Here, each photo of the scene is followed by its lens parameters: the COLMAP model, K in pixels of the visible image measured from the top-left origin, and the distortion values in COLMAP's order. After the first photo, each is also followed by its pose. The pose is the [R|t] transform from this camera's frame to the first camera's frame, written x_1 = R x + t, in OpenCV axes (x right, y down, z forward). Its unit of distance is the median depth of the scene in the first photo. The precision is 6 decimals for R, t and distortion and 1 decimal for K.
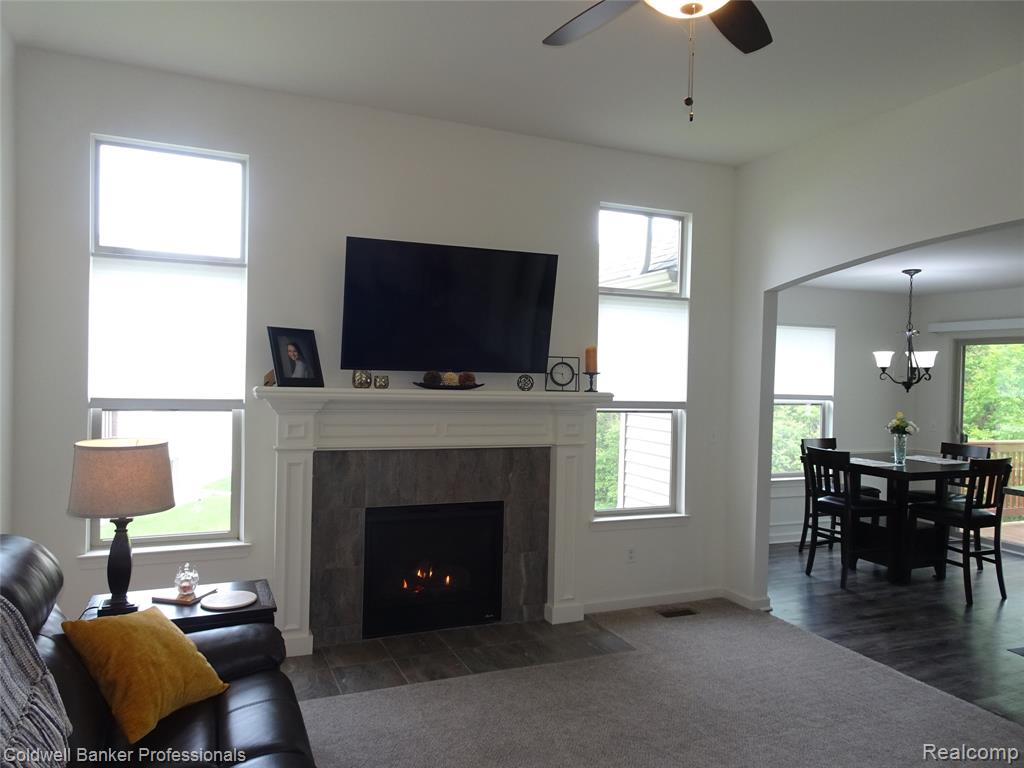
lens RADIAL K [[732.8, 0, 512.0], [0, 732.8, 384.0], [0, 0, 1]] dist [0.008157, 0.006677]
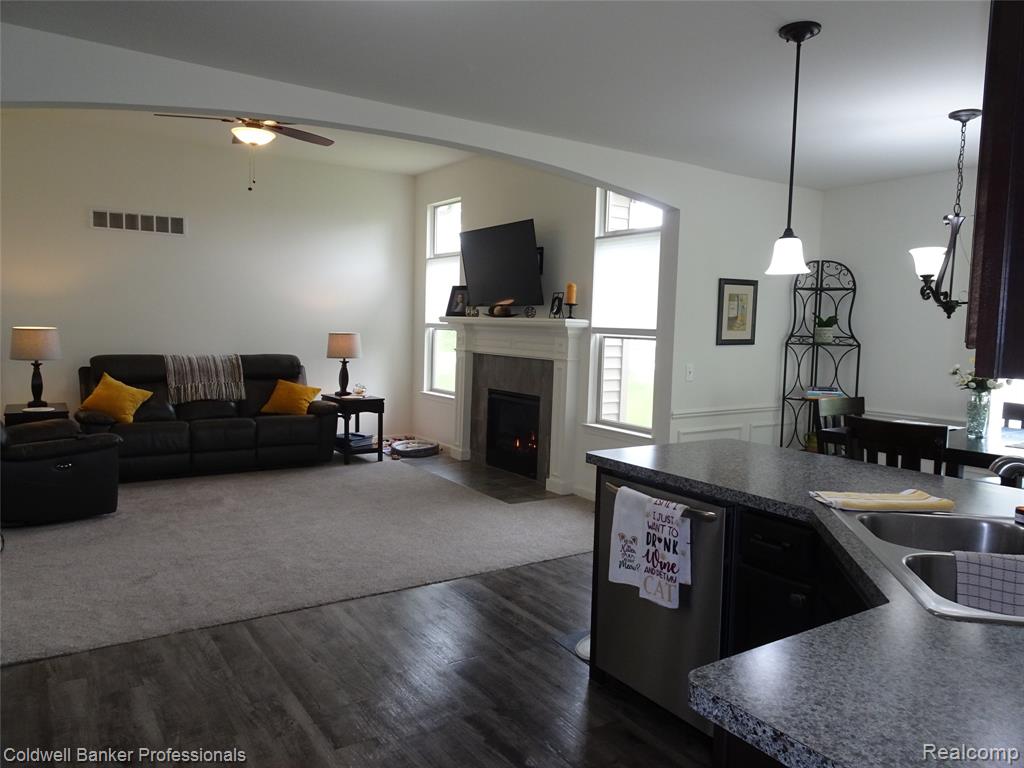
lens RADIAL K [[732.8, 0, 512.0], [0, 732.8, 384.0], [0, 0, 1]] dist [0.008157, 0.006677]
pose [[0.186085, 0.062470, -0.980546, 1.422843], [-0.035074, 0.997763, 0.056911, 0.058010], [0.981907, 0.023801, 0.187860, 0.703276]]
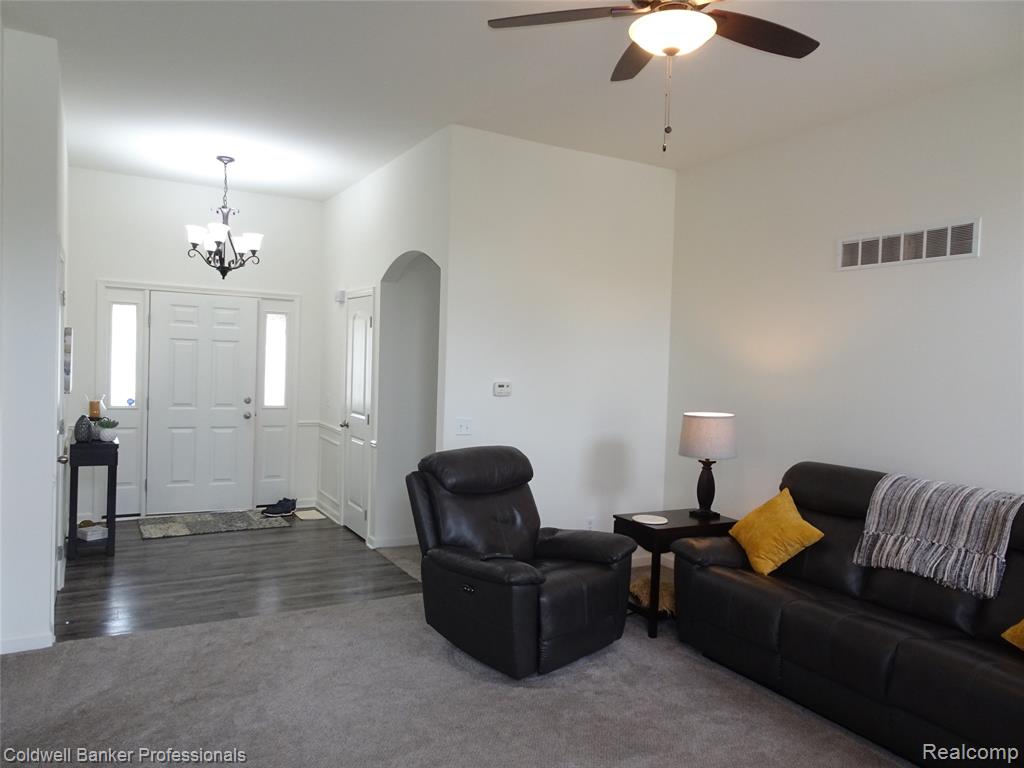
lens RADIAL K [[732.8, 0, 512.0], [0, 732.8, 384.0], [0, 0, 1]] dist [0.008157, 0.006677]
pose [[-0.992662, -0.052682, -0.108845, 0.297104], [-0.057589, 0.997438, 0.042437, -0.008182], [0.106330, 0.048394, -0.993152, 1.085866]]
